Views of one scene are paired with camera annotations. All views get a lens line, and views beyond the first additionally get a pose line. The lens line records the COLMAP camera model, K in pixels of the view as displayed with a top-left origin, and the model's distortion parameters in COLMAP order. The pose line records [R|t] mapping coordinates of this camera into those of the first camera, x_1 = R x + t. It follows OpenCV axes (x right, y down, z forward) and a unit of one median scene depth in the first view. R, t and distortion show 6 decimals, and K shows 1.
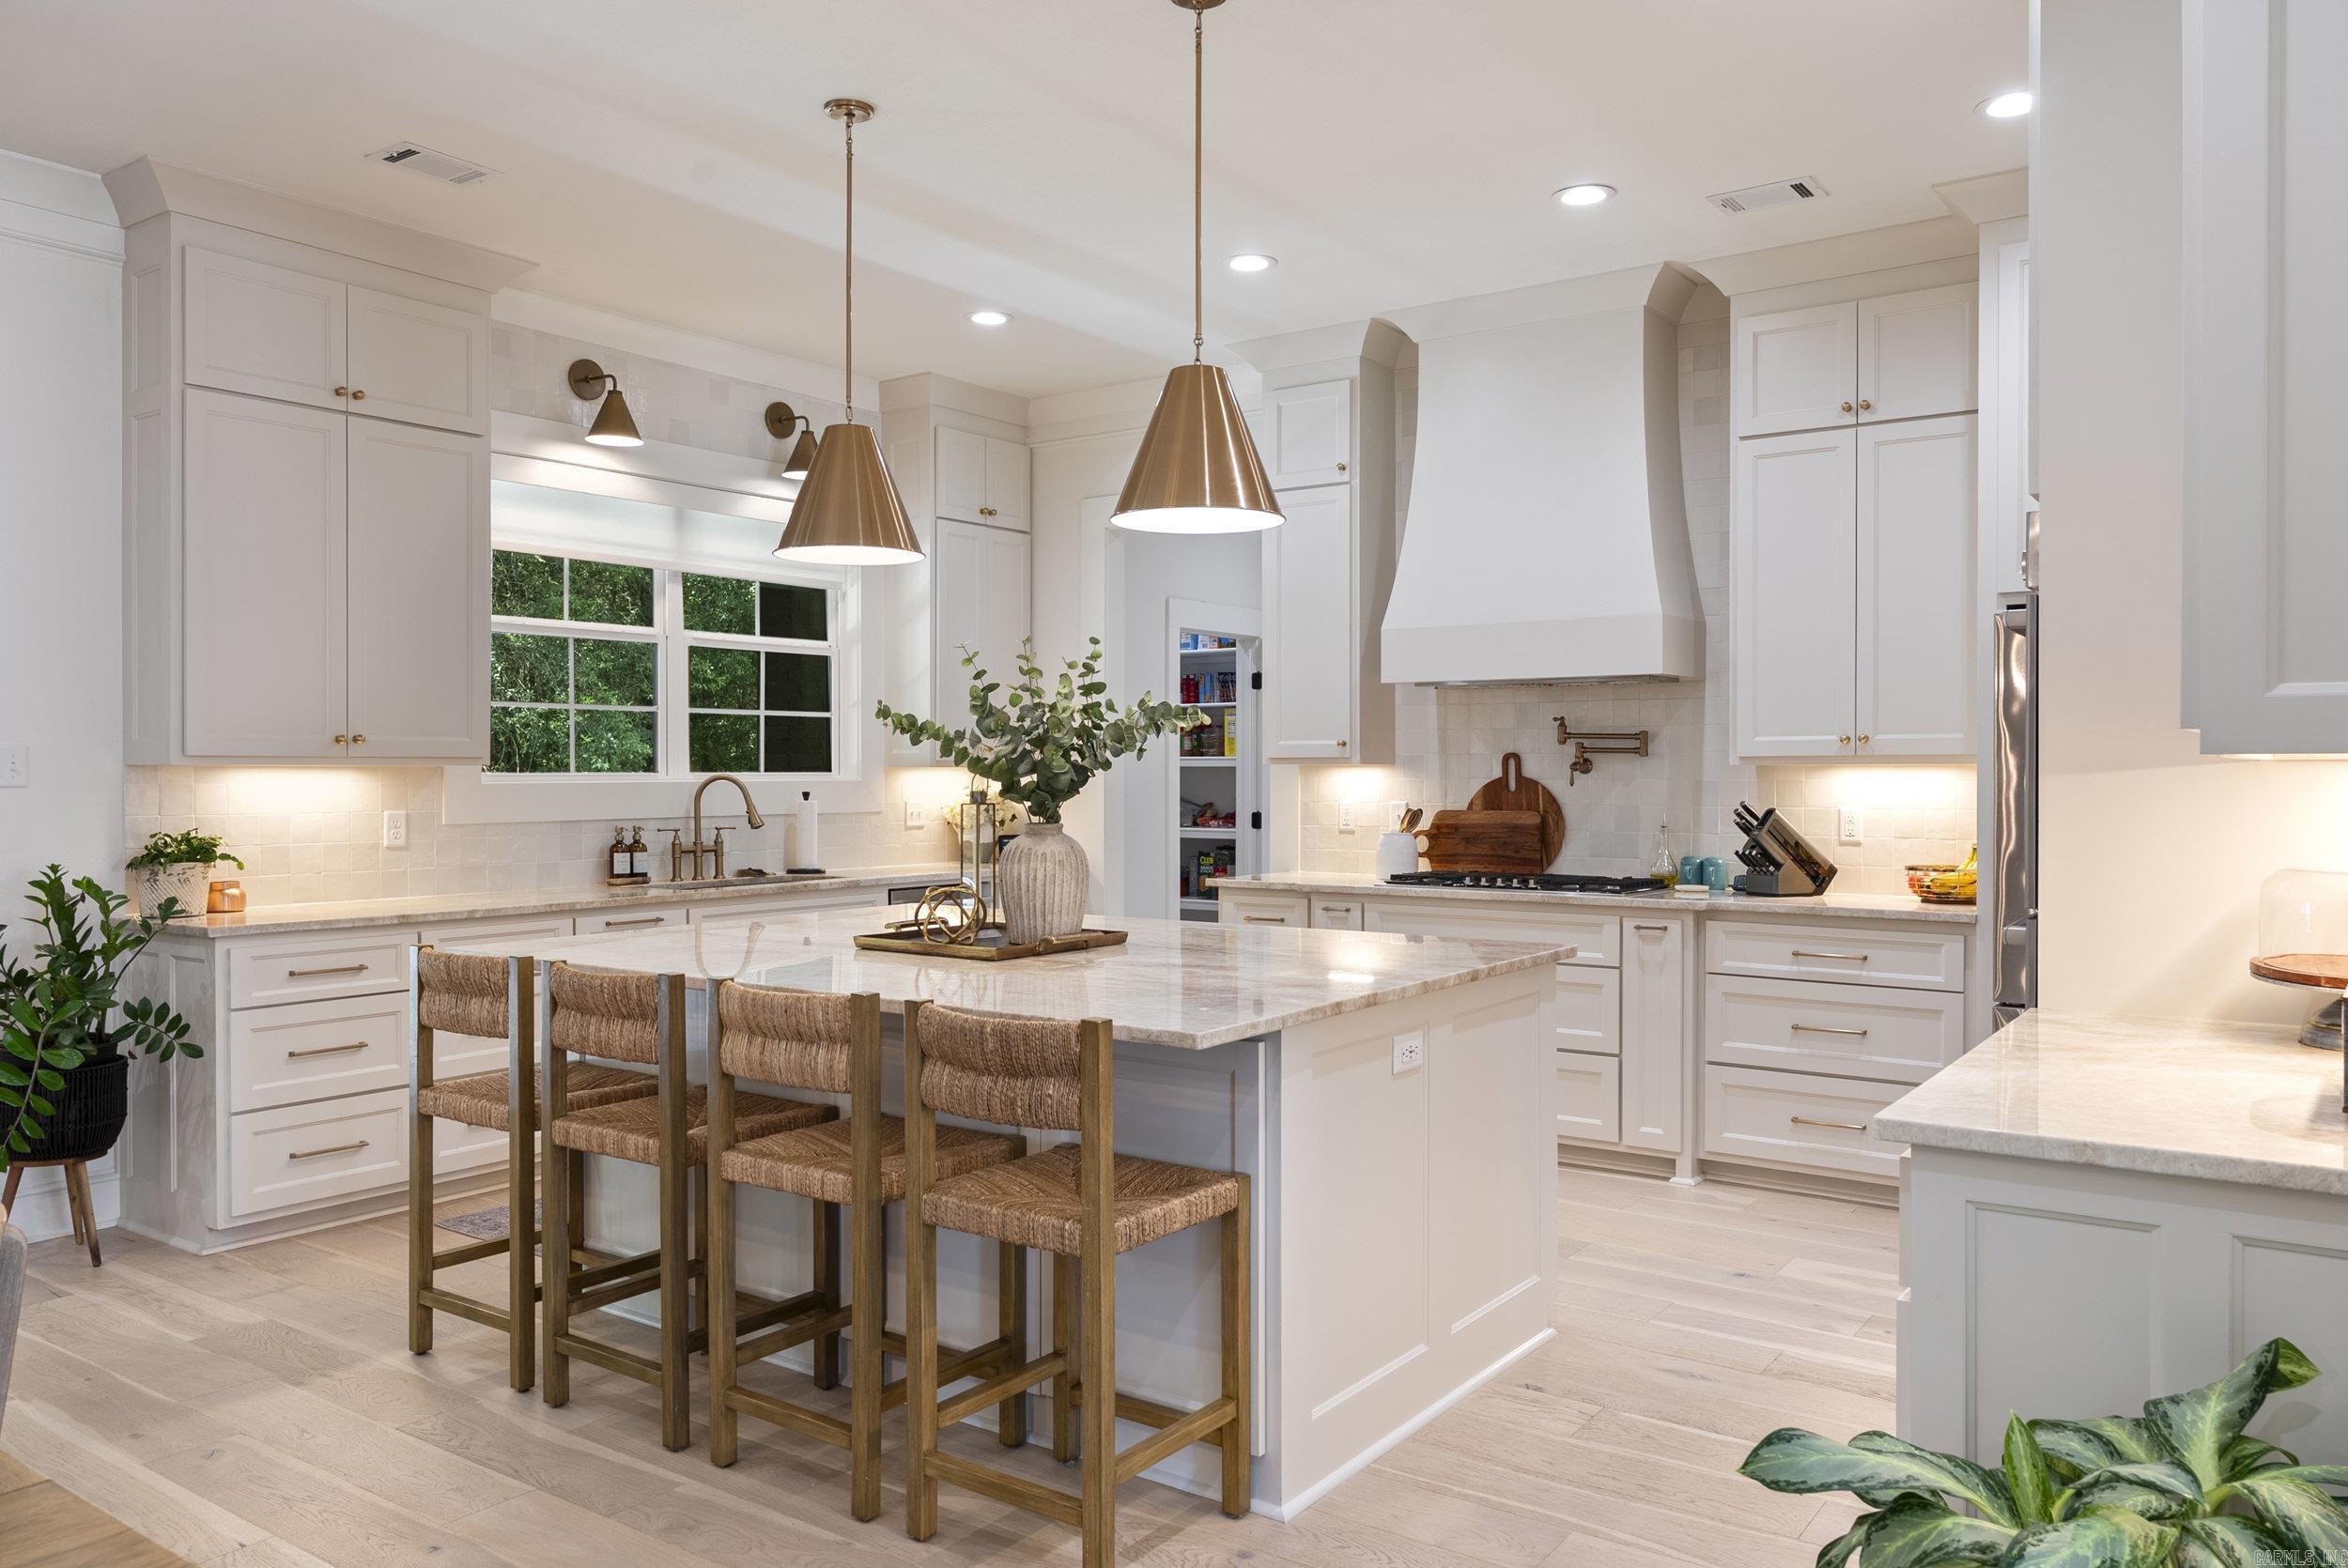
lens RADIAL K [[1651.6, 0, 1179.3], [0, 1651.6, 779.0], [0, 0, 1]] dist [0.007463, -0.005109]
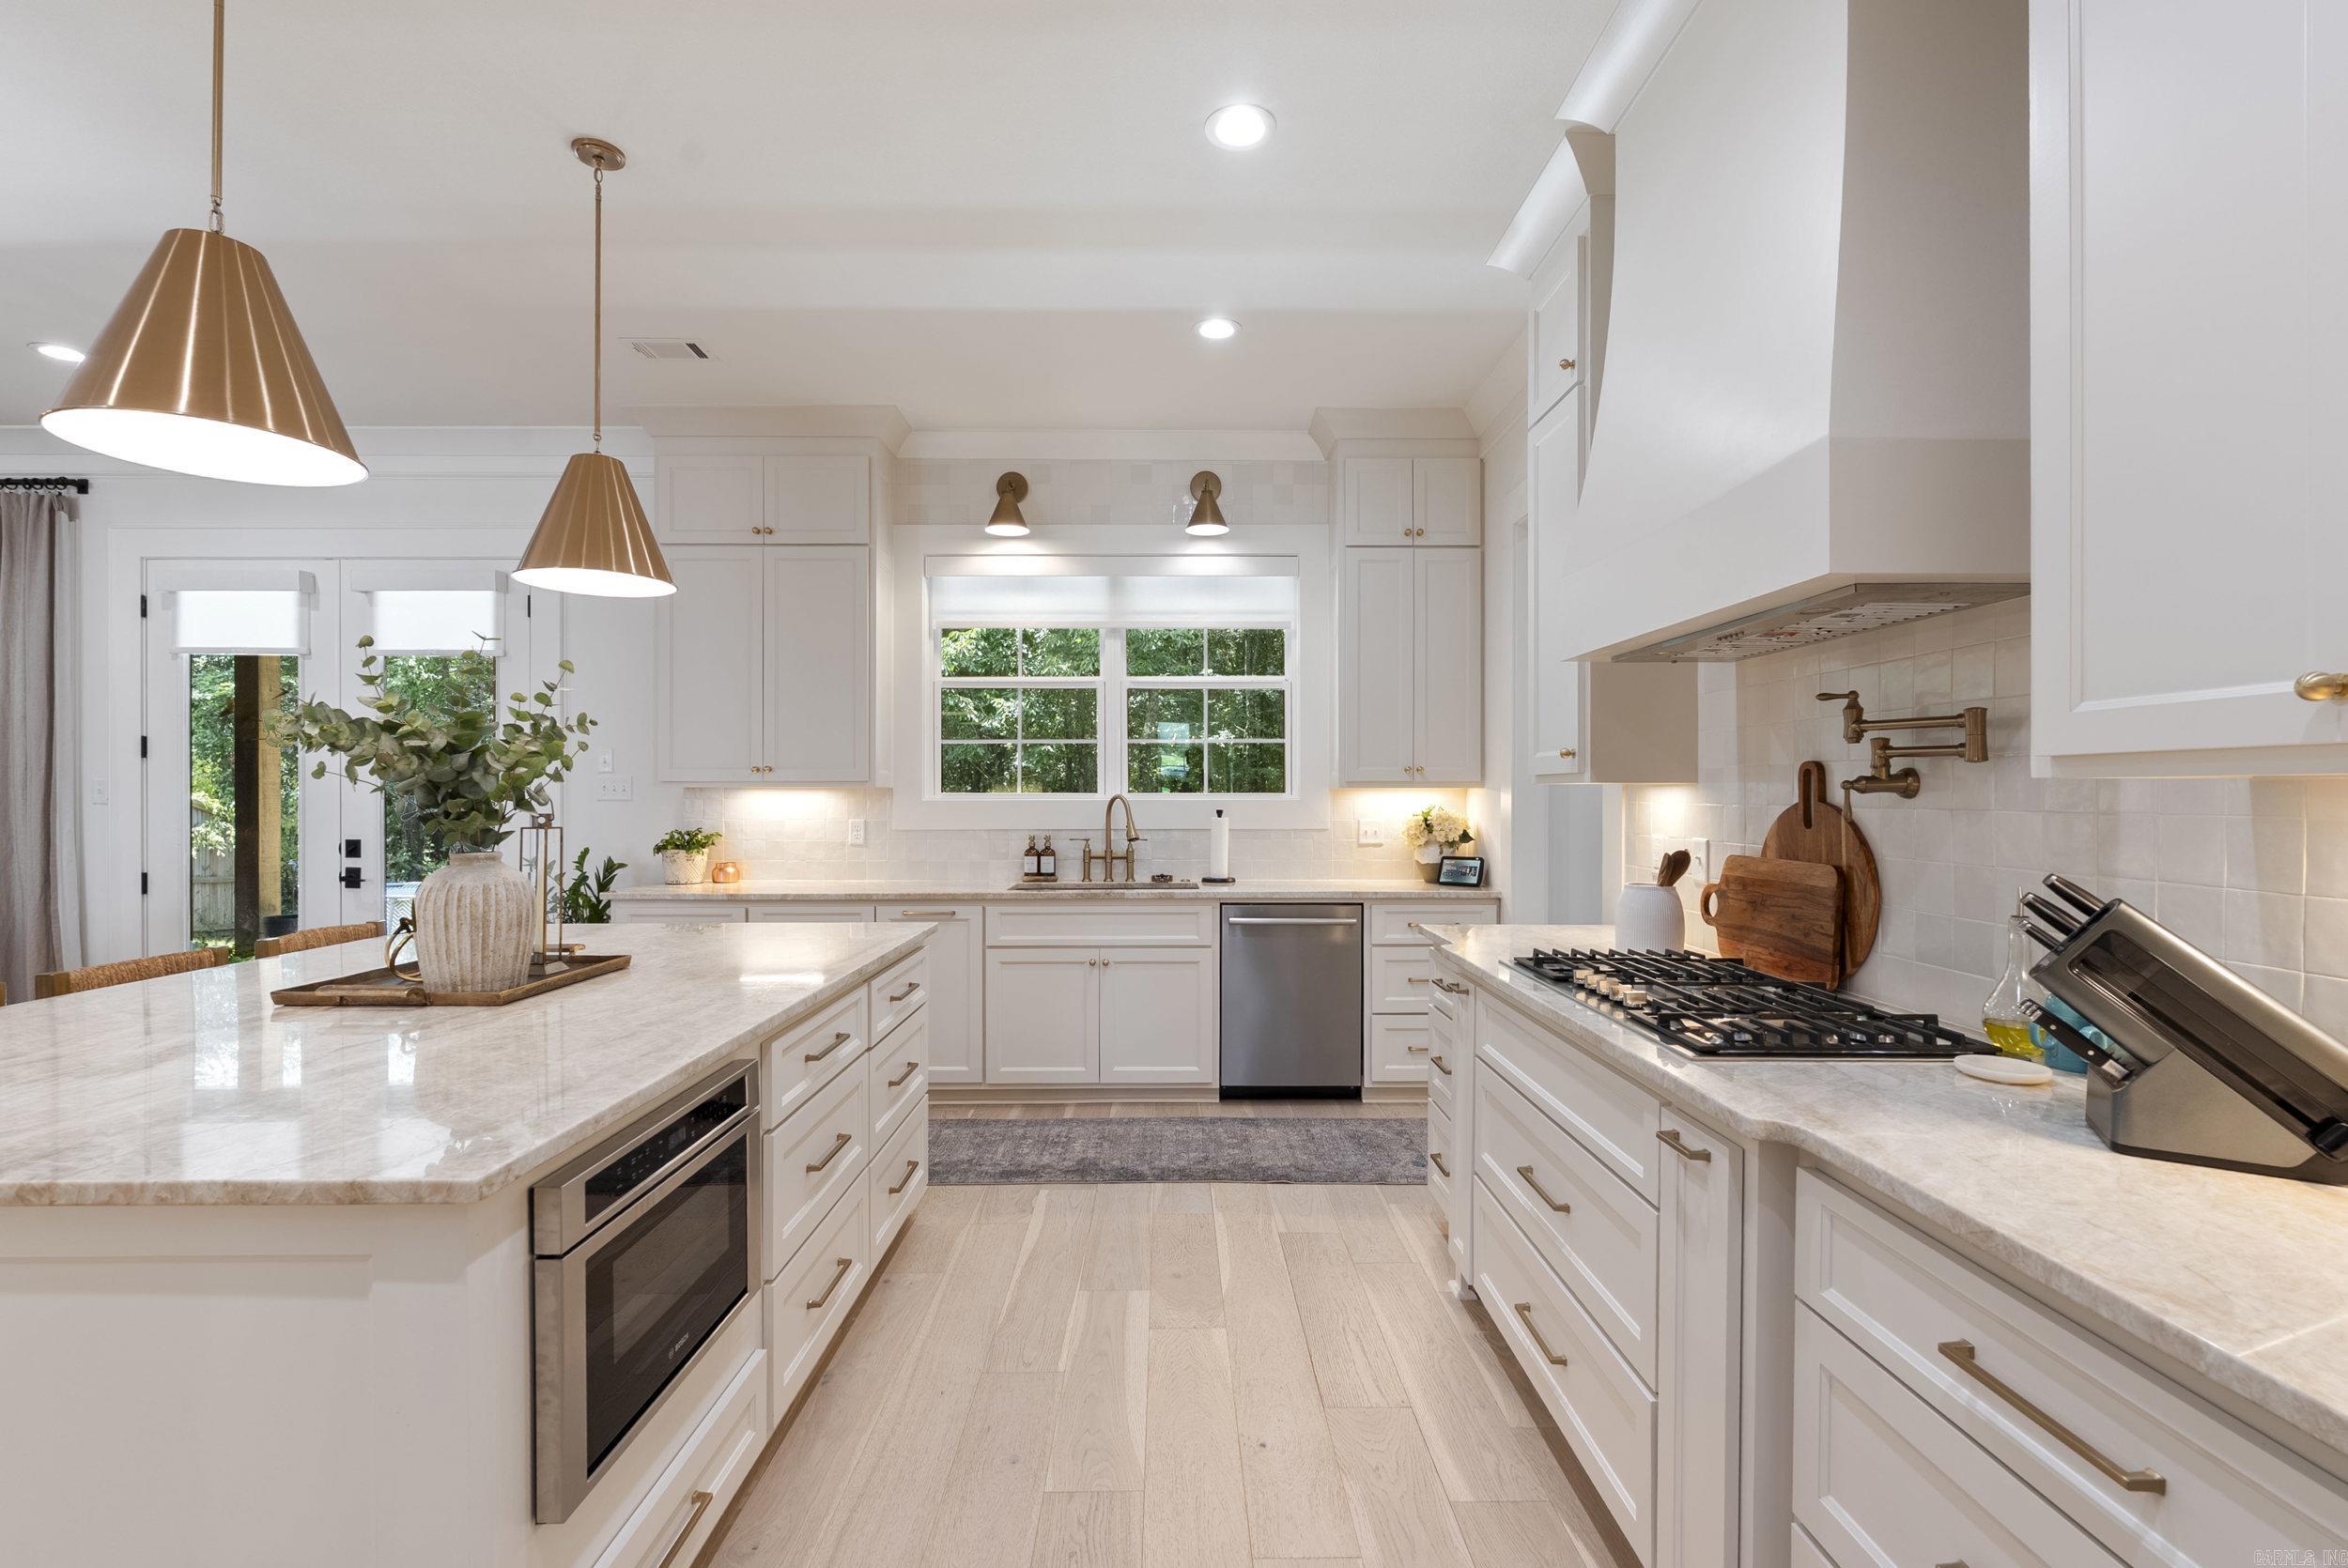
lens RADIAL K [[1048.4, 0, 1172.8], [0, 1048.4, 781.3], [0, 0, 1]] dist [-0.007668, 0.001006]
pose [[0.593309, -0.006711, -0.804947, 0.415705], [-0.005722, 0.999905, -0.012554, -0.003526], [0.804954, 0.012054, 0.593214, 0.689674]]
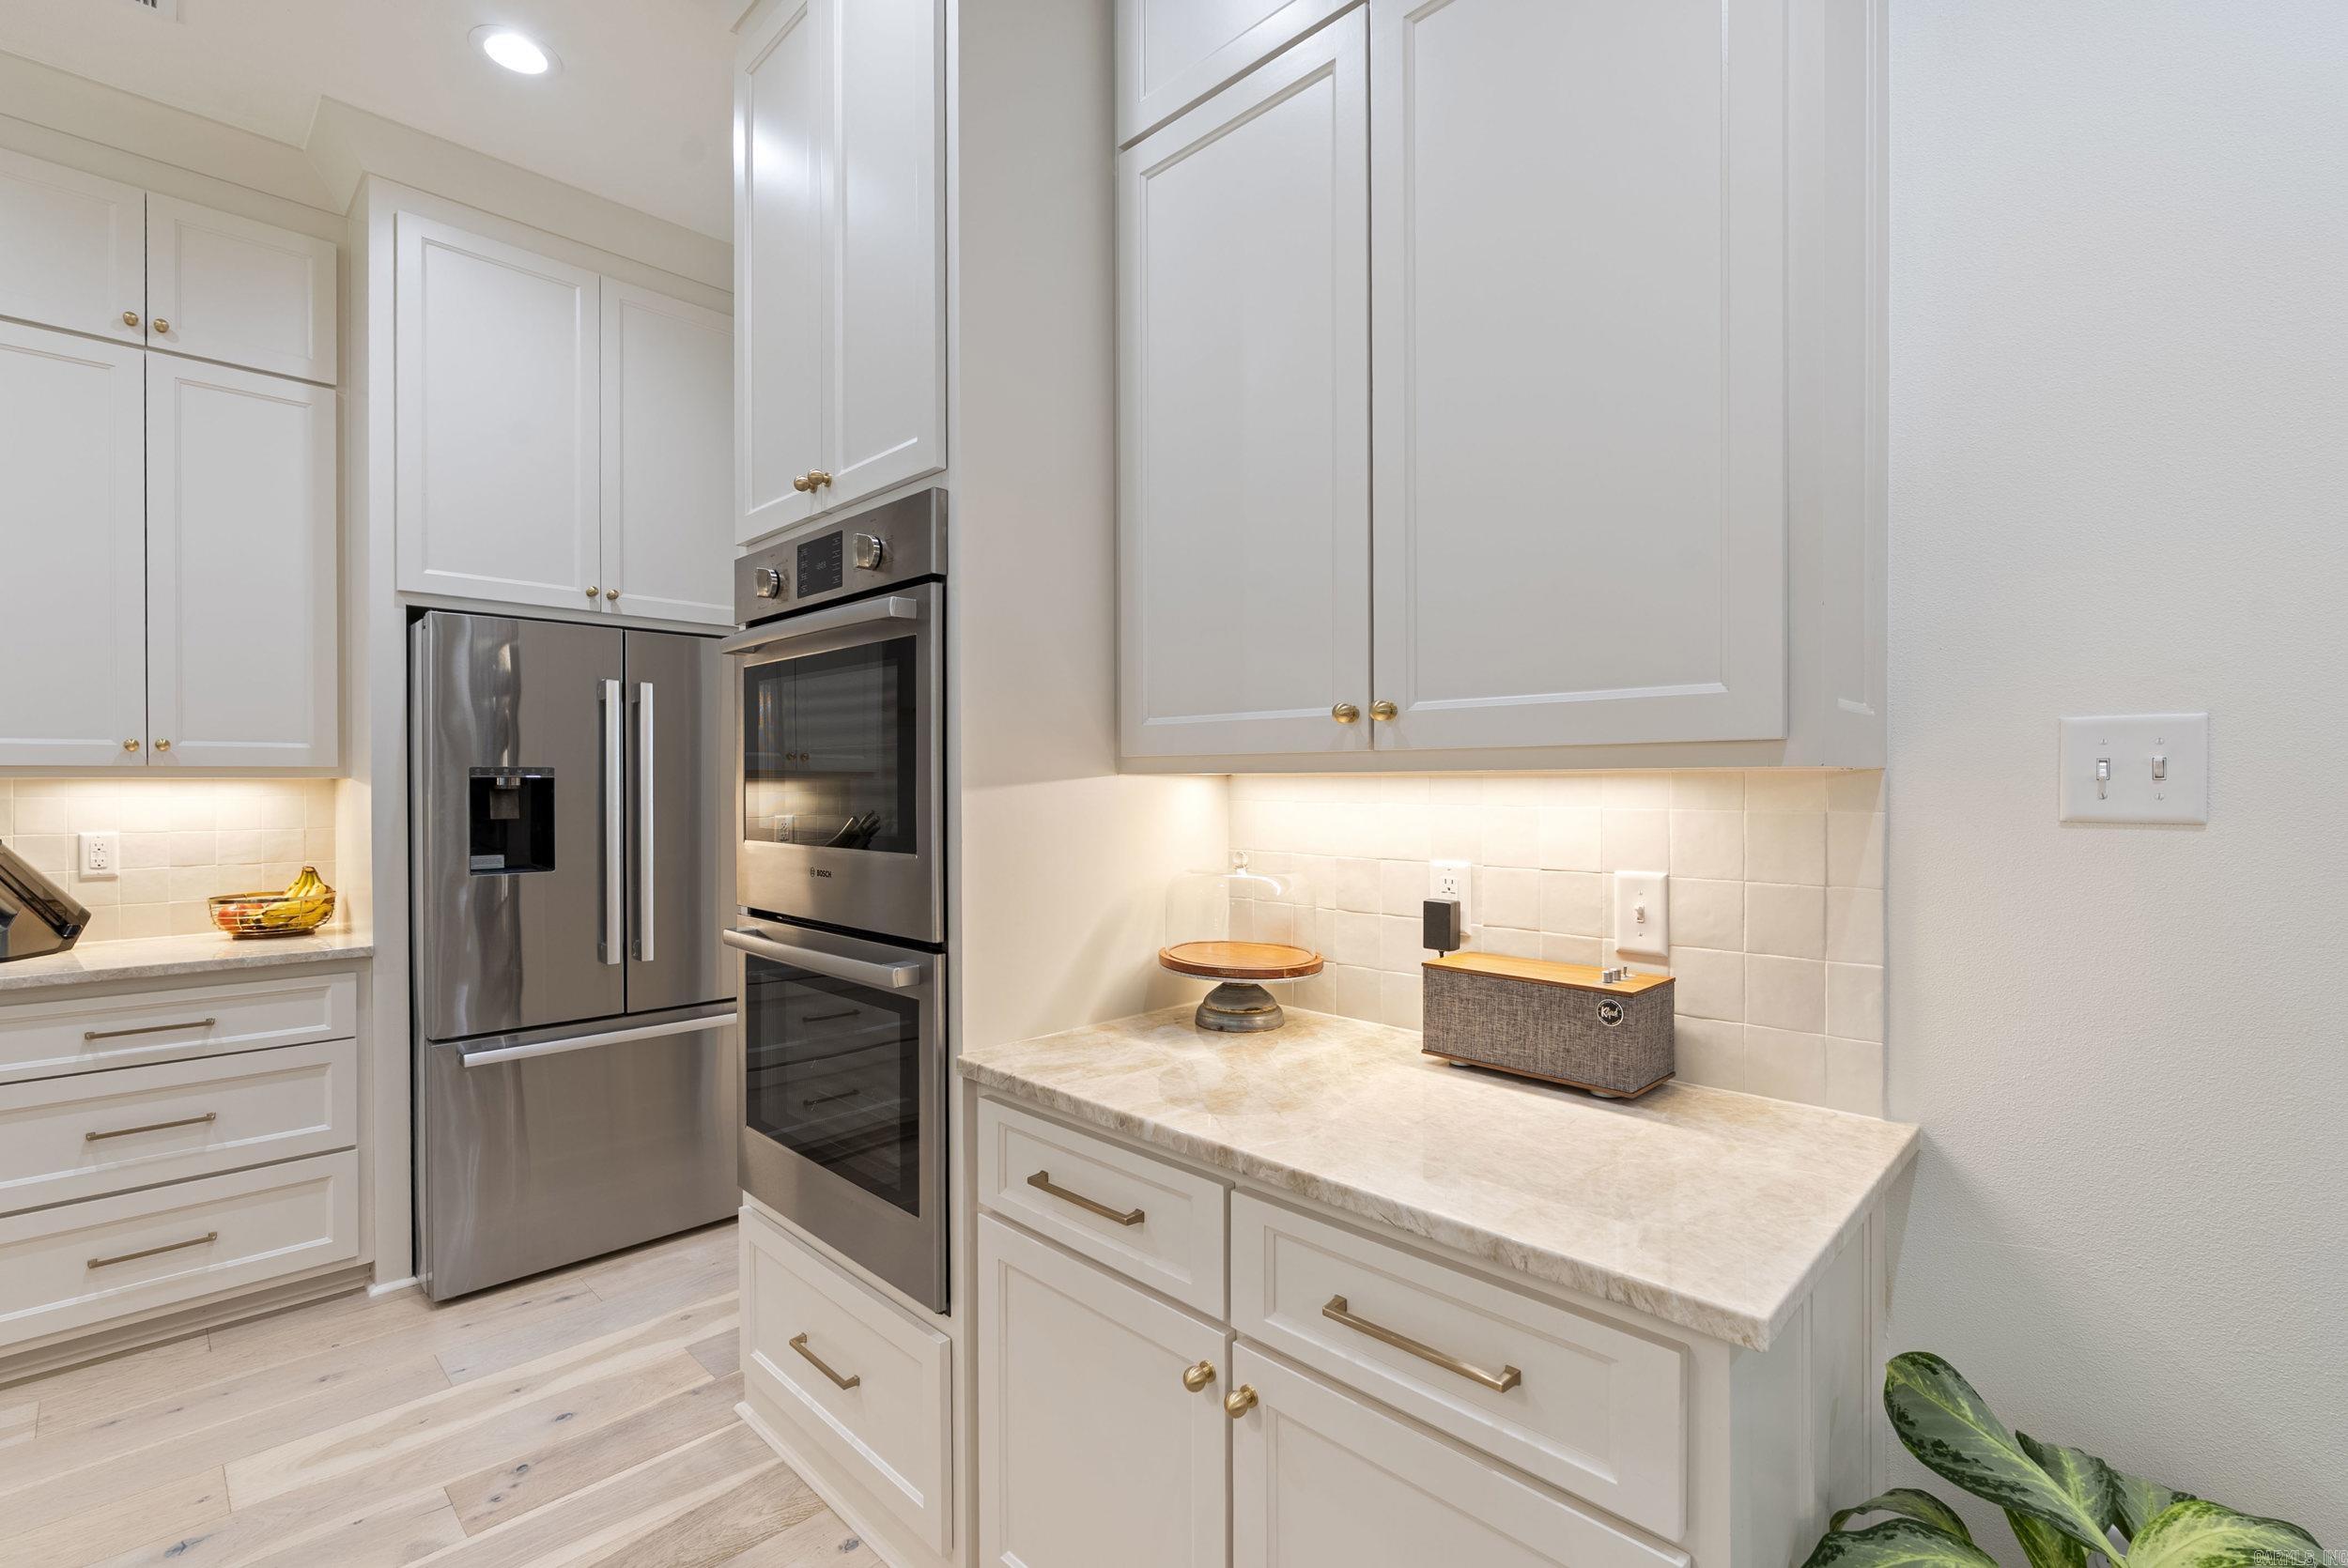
lens RADIAL K [[1048.4, 0, 1187.6], [0, 1048.4, 790.3], [0, 0, 1]] dist [-0.007668, 0.001006]
pose [[0.149905, -0.007065, 0.988675, -0.007056], [0.006387, 0.999961, 0.006177, -0.002611], [-0.988680, 0.005389, 0.149945, 0.419391]]
